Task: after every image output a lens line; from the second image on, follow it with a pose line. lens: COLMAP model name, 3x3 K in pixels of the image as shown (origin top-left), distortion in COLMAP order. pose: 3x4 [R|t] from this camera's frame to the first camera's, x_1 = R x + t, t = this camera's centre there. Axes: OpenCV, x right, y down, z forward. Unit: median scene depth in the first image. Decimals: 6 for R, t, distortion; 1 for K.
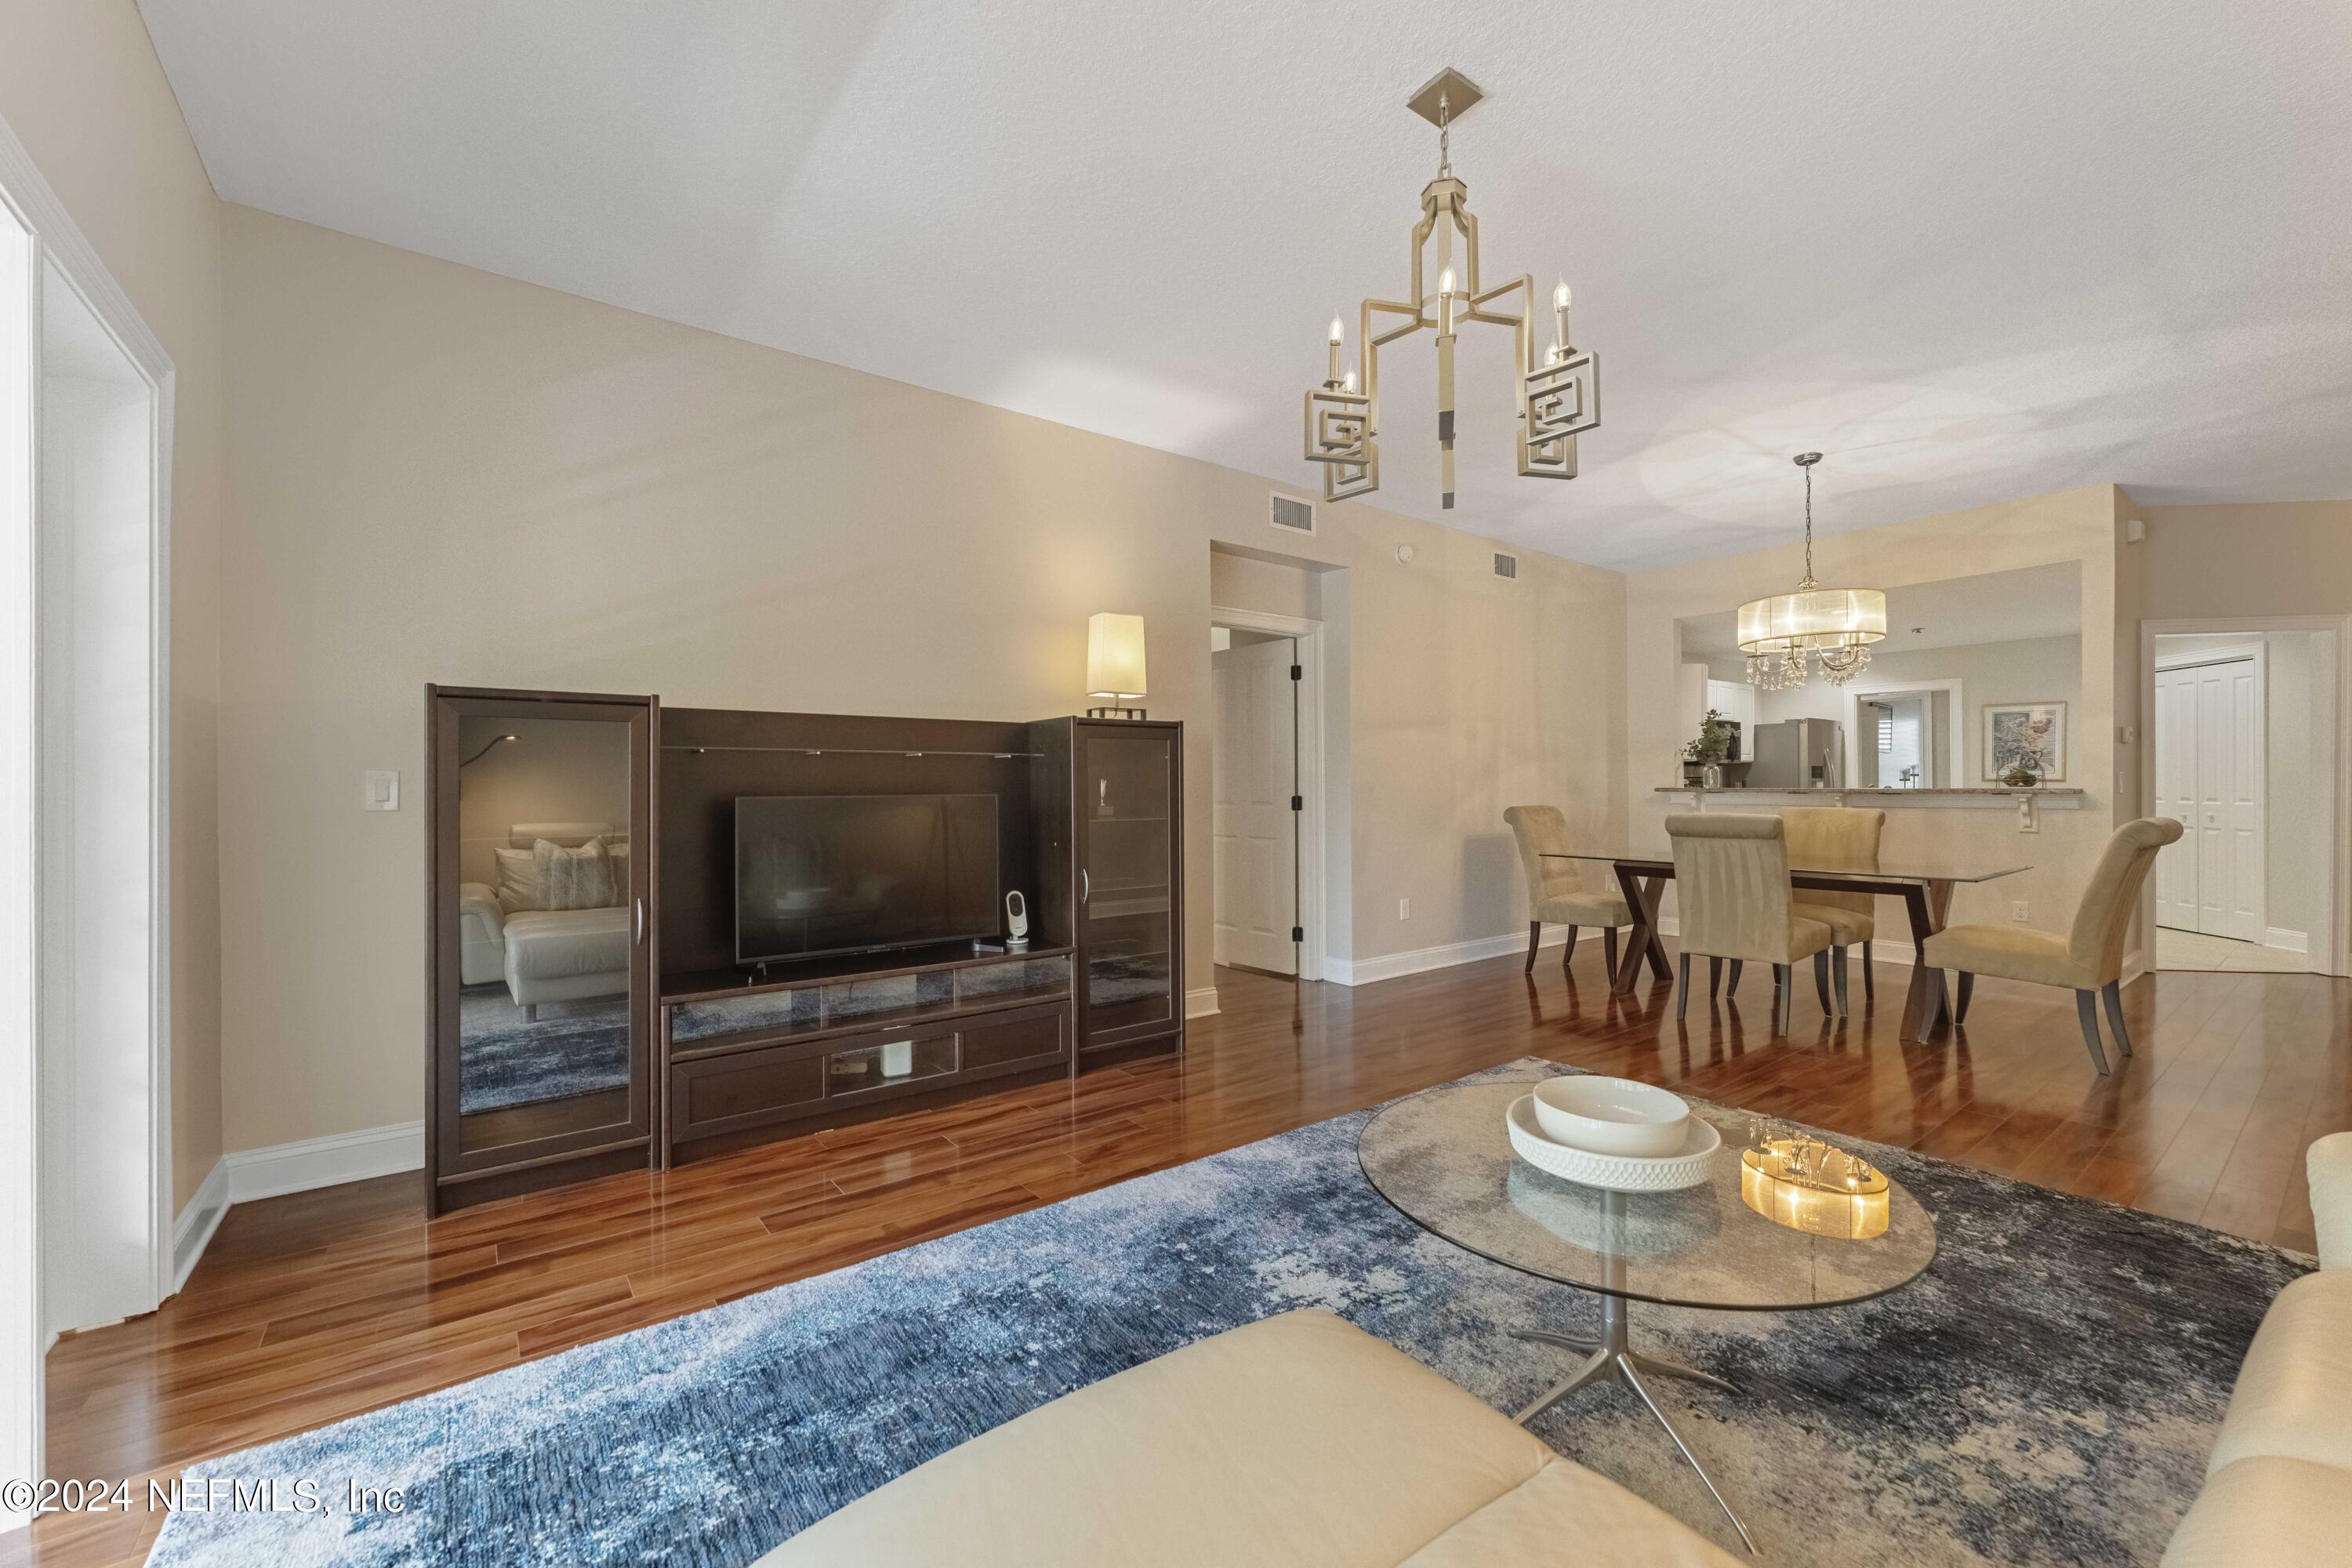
lens RADIAL K [[951.0, 0, 1159.1], [0, 951.0, 787.5], [0, 0, 1]] dist [-0.000527, 0.000595]
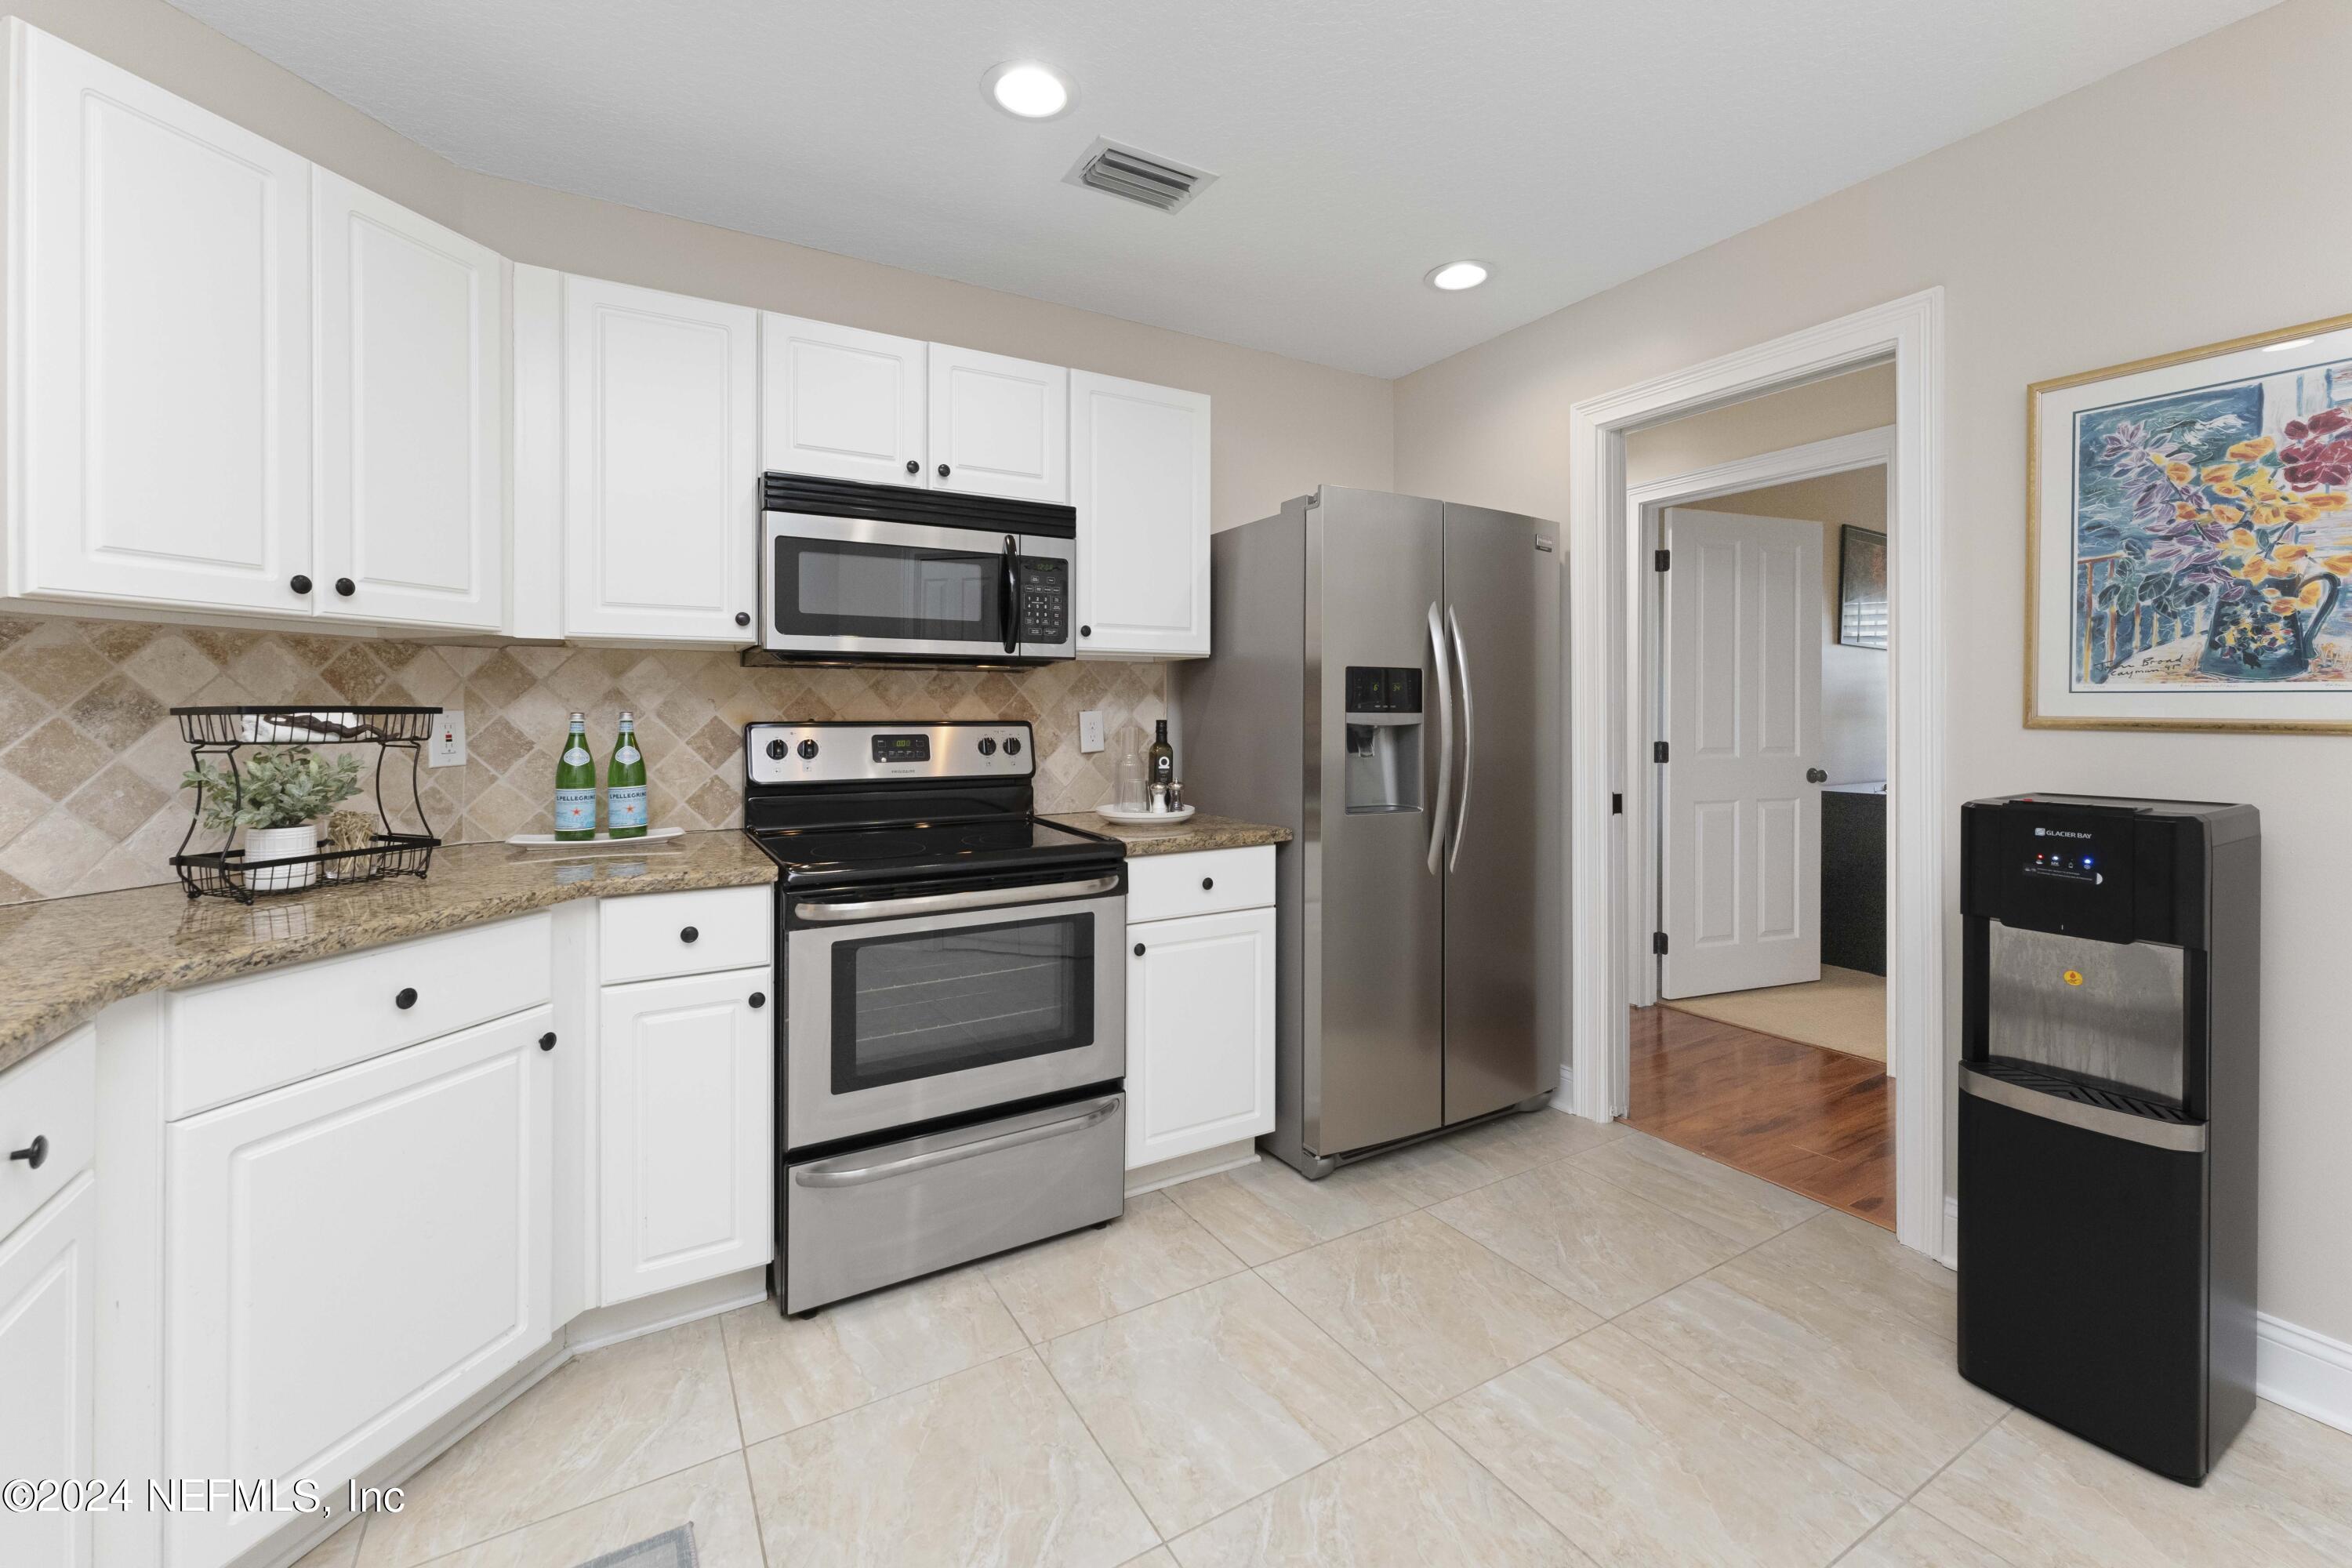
lens RADIAL K [[951.0, 0, 1170.4], [0, 951.0, 720.1], [0, 0, 1]] dist [-0.000527, 0.000595]
pose [[0.992663, 0.005349, -0.120799, 0.970533], [-0.005331, 0.999986, 0.000478, -0.011312], [0.120799, 0.000169, 0.992677, 1.055722]]
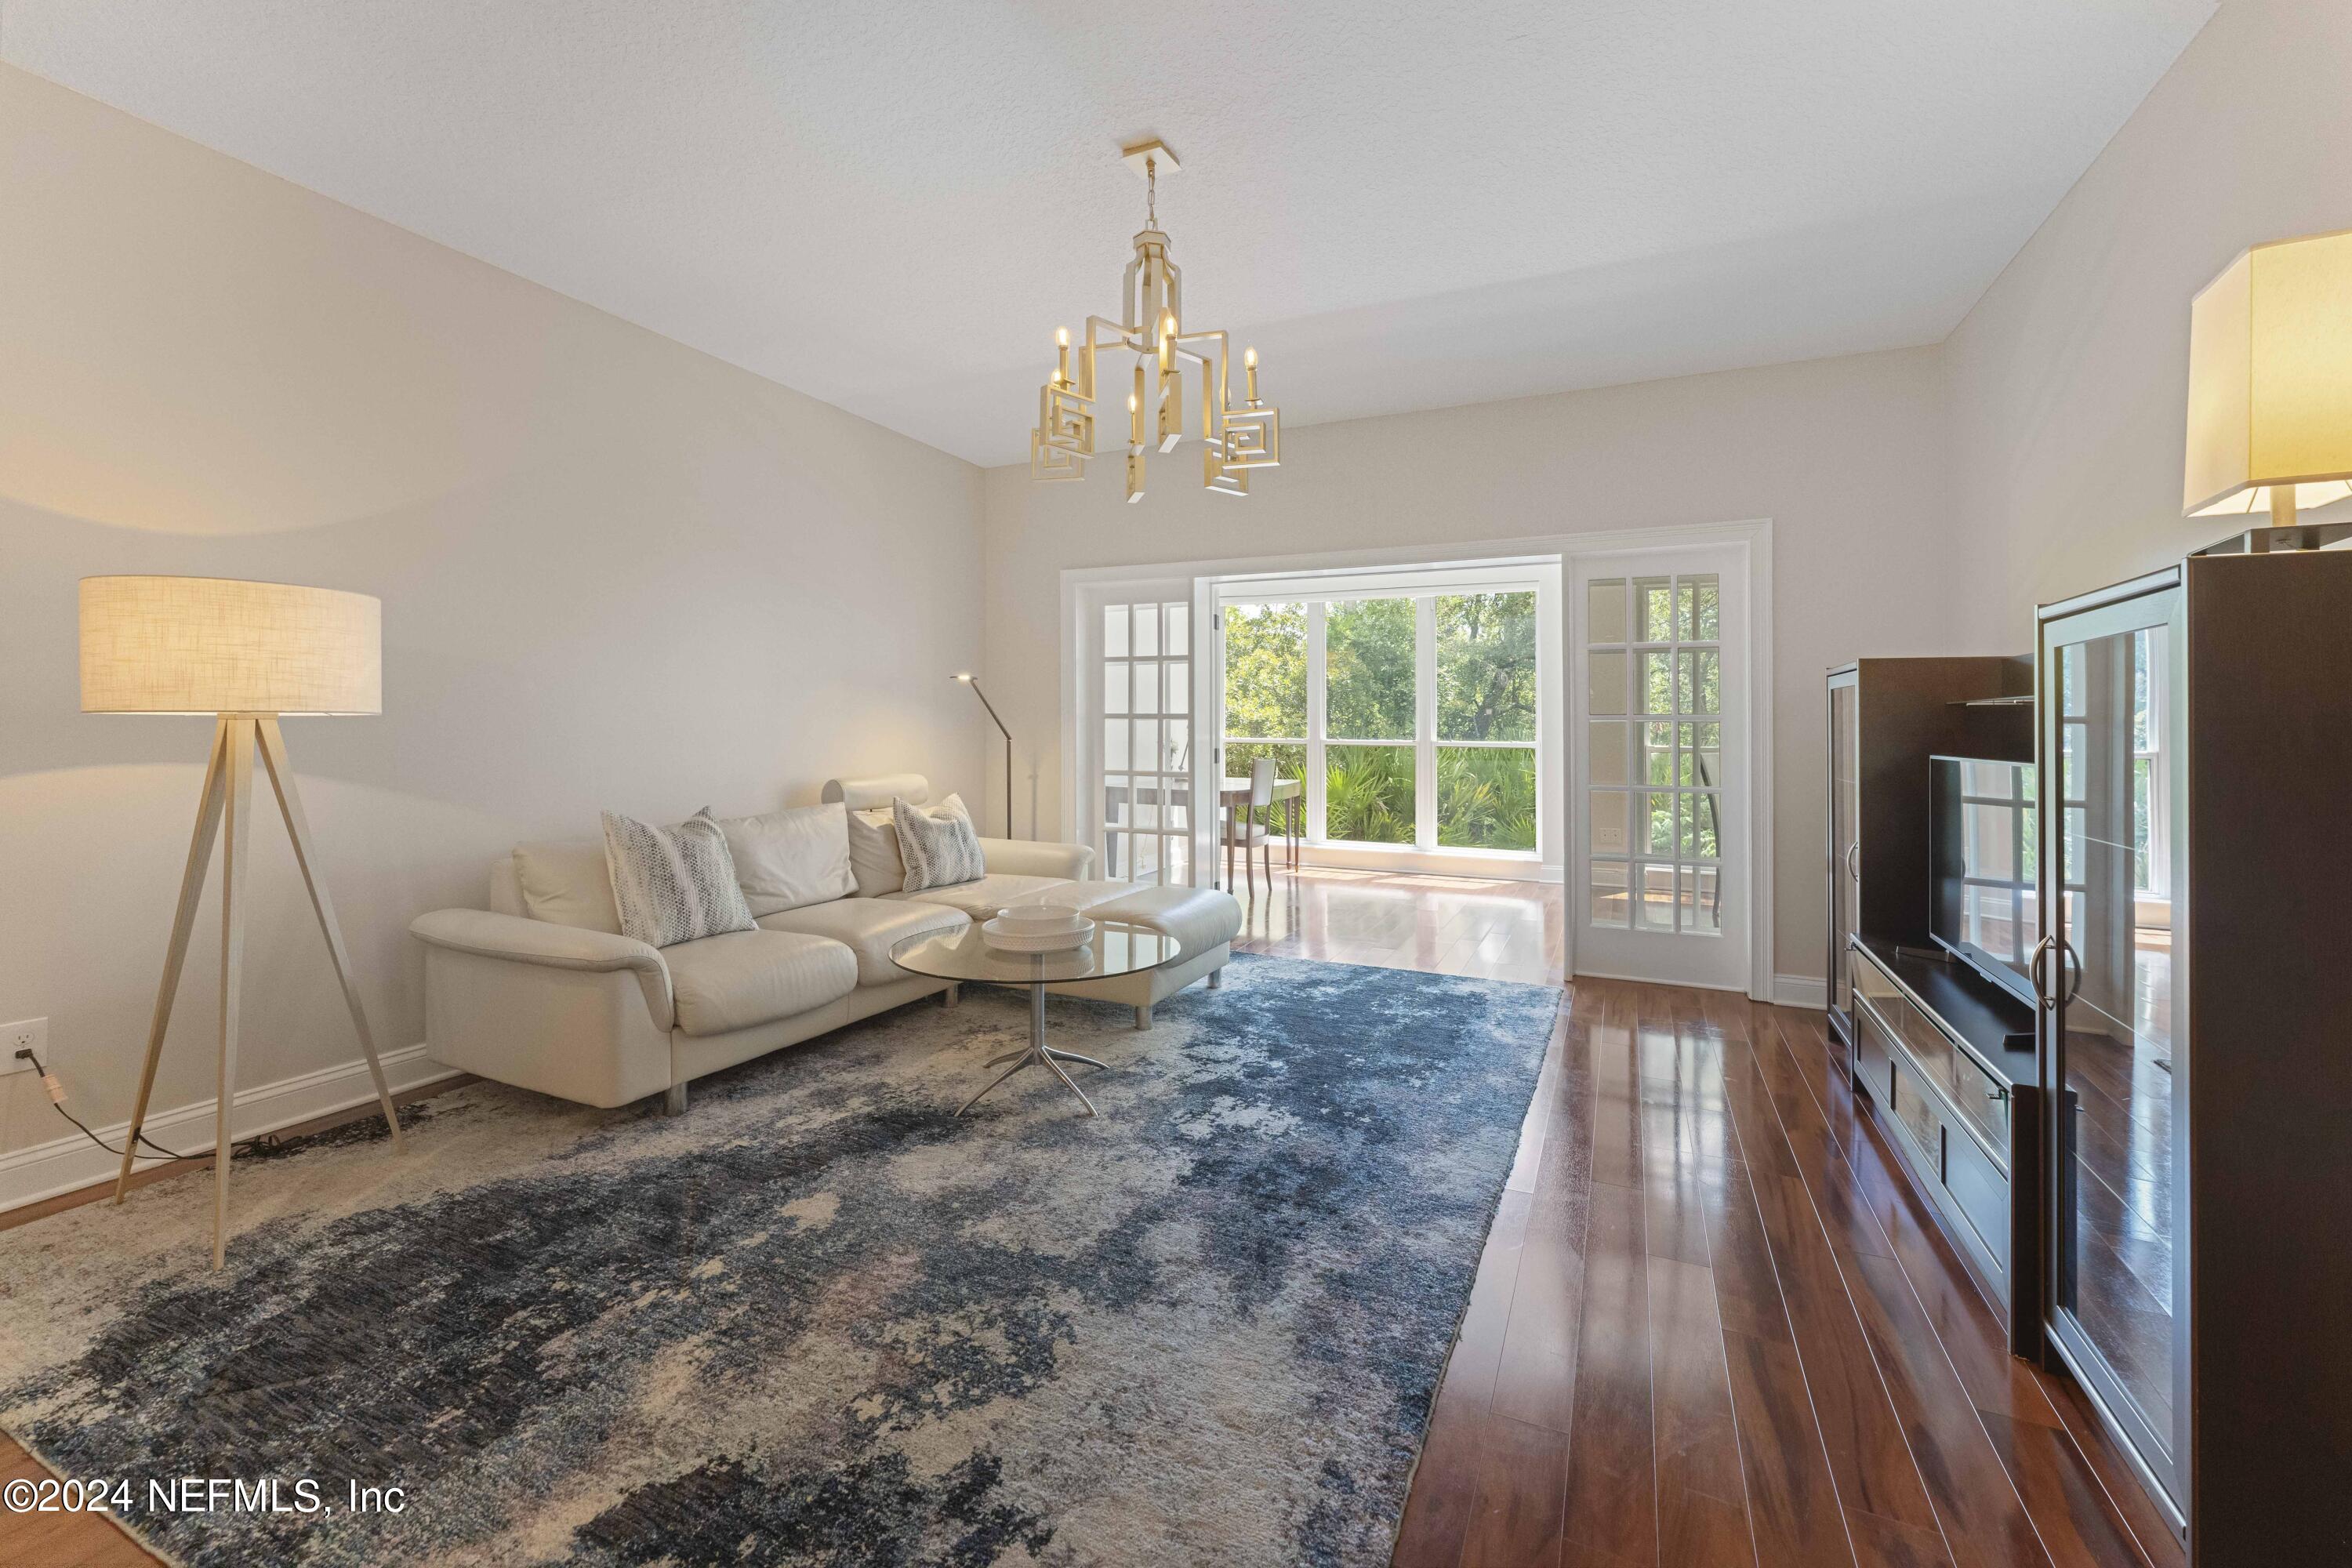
lens RADIAL K [[951.0, 0, 1140.0], [0, 951.0, 704.8], [0, 0, 1]] dist [-0.000527, 0.000595]
pose [[-0.899166, -0.010749, -0.437475, 0.308113], [-0.004152, 0.999863, -0.016034, -0.000891], [0.437587, -0.012601, -0.899088, 0.758472]]
